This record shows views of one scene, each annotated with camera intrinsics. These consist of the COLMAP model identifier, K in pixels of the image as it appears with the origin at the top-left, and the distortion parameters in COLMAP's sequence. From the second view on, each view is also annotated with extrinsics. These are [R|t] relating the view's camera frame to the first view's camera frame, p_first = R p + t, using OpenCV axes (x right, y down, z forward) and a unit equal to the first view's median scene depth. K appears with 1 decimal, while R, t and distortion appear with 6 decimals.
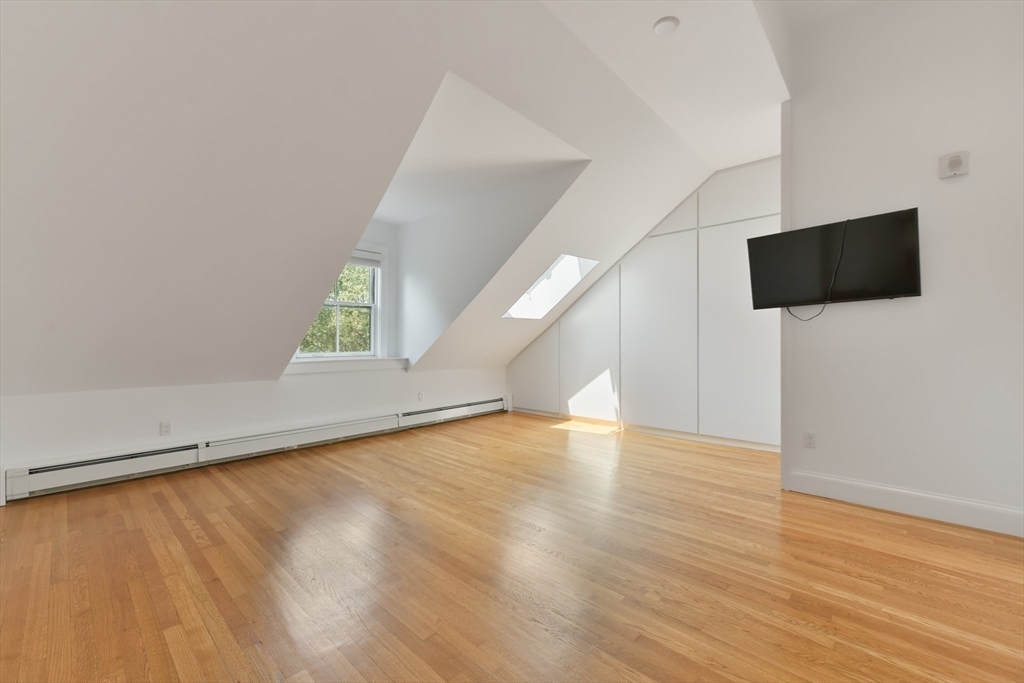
lens RADIAL K [[414.8, 0, 511.0], [0, 414.8, 341.0], [0, 0, 1]] dist [-0.001185, 0.001980]
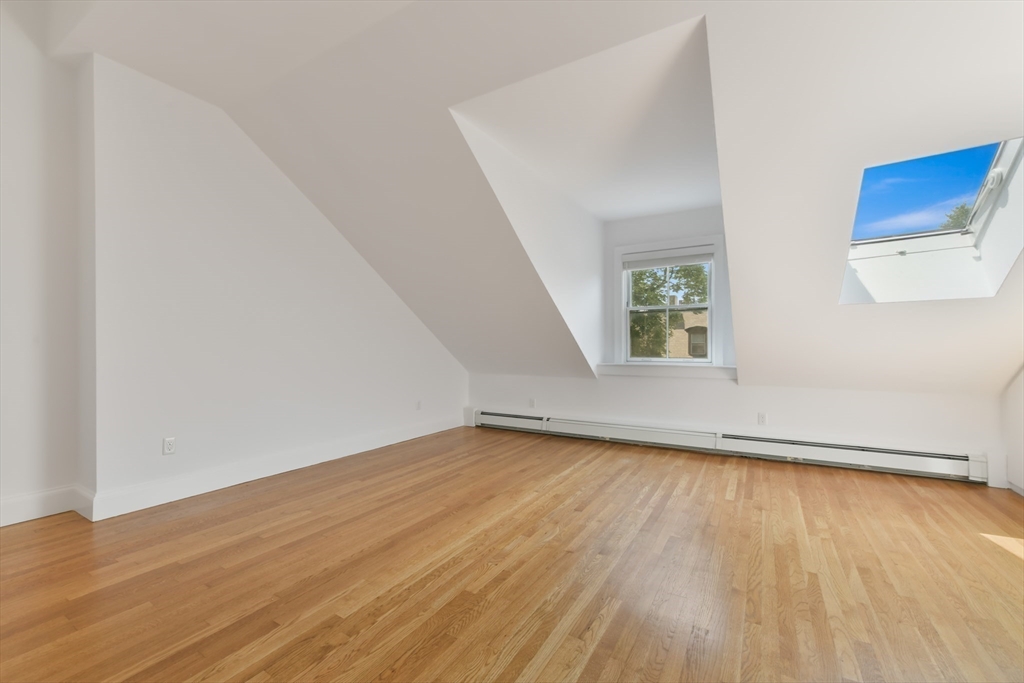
lens RADIAL K [[414.8, 0, 514.4], [0, 414.8, 350.7], [0, 0, 1]] dist [-0.001185, 0.001980]
pose [[0.210453, 0.007362, -0.977576, 0.646661], [0.001743, 0.999967, 0.007906, 0.003680], [0.977602, -0.003368, 0.210434, 0.604908]]
